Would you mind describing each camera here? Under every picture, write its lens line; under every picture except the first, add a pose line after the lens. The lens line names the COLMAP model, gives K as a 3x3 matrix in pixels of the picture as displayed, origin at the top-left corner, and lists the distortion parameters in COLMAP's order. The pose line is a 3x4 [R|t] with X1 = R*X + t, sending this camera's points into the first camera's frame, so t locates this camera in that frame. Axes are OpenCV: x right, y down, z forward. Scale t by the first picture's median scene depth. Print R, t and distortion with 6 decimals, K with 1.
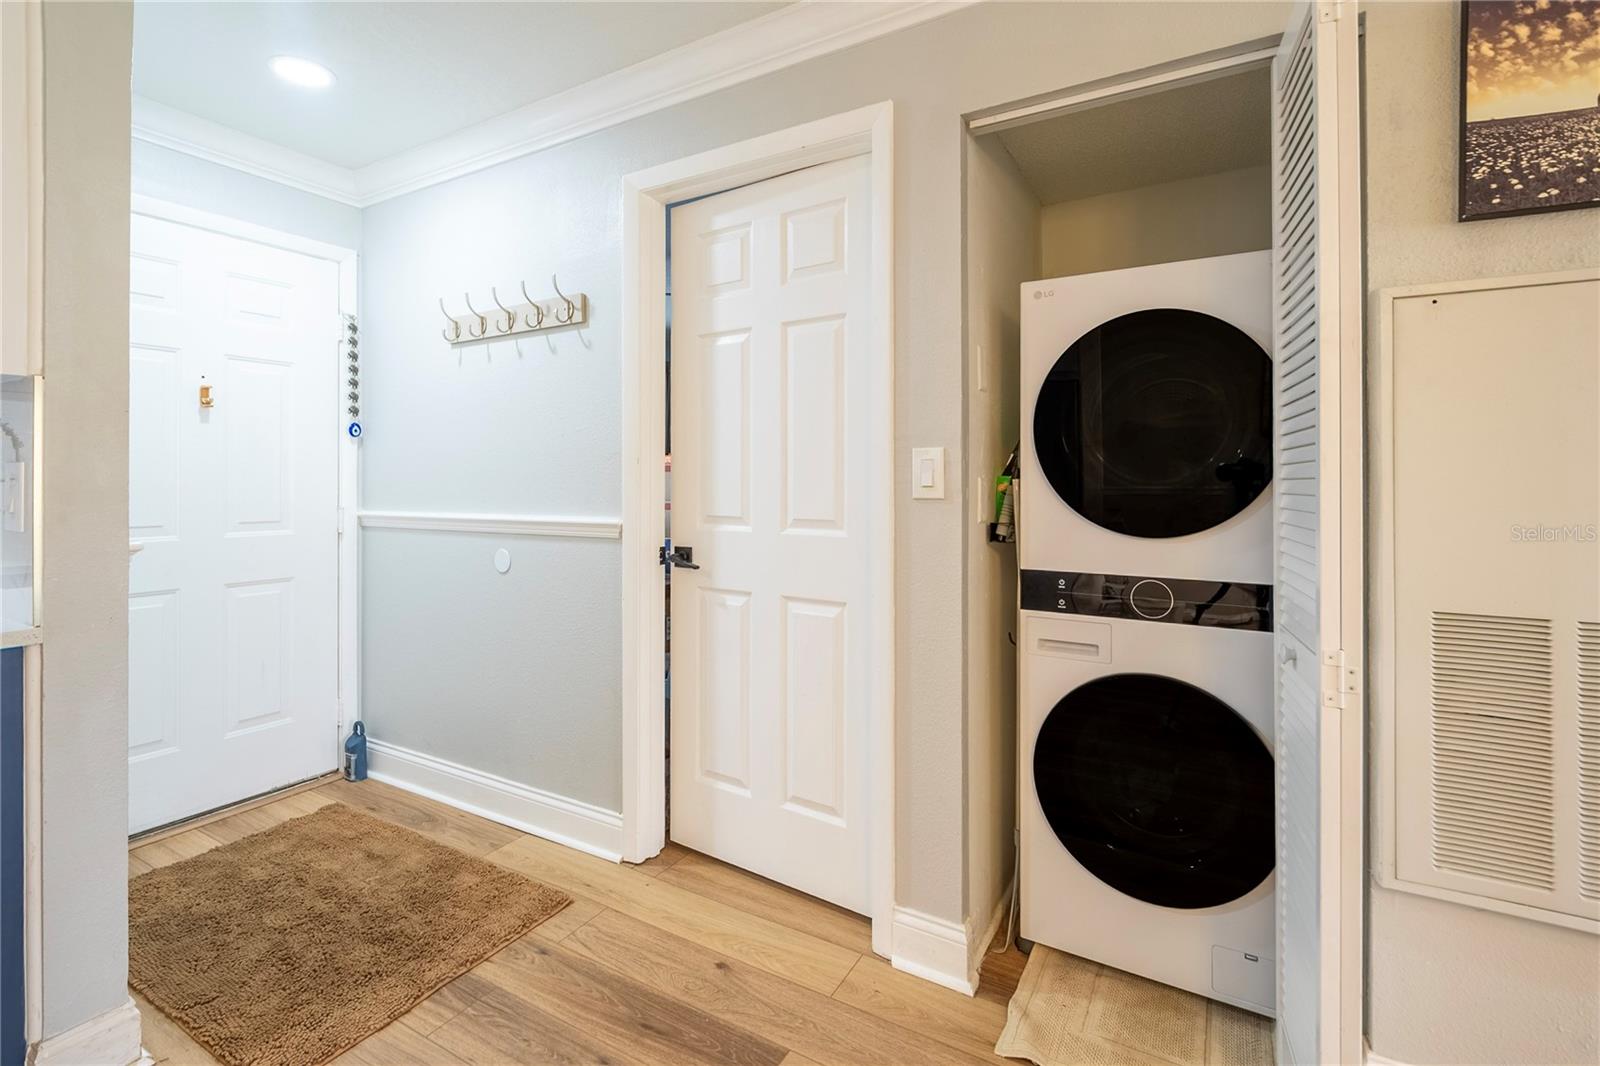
lens RADIAL K [[722.1, 0, 780.6], [0, 722.1, 498.5], [0, 0, 1]] dist [0.008345, -0.008412]
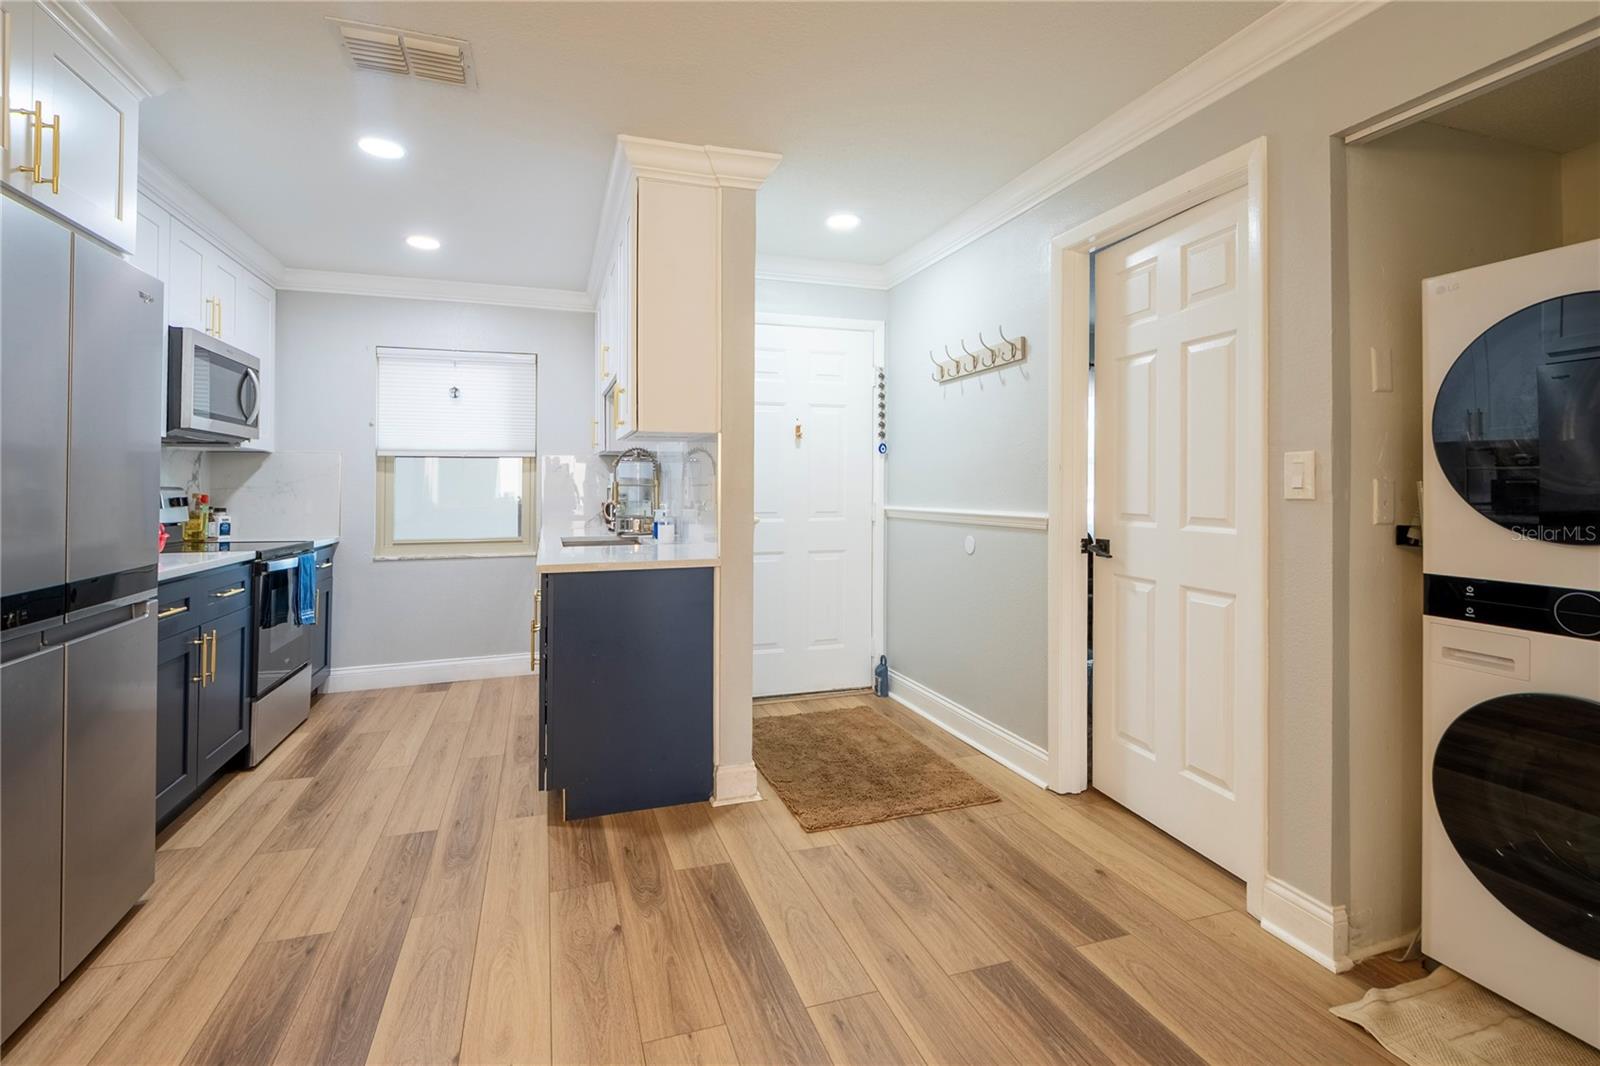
lens RADIAL K [[716.4, 0, 799.3], [0, 716.4, 525.5], [0, 0, 1]] dist [-0.001338, -0.000572]
pose [[0.761581, 0.033647, -0.647196, 0.256026], [-0.011471, 0.999195, 0.038449, 0.004982], [0.647968, -0.021858, 0.761353, -0.224021]]
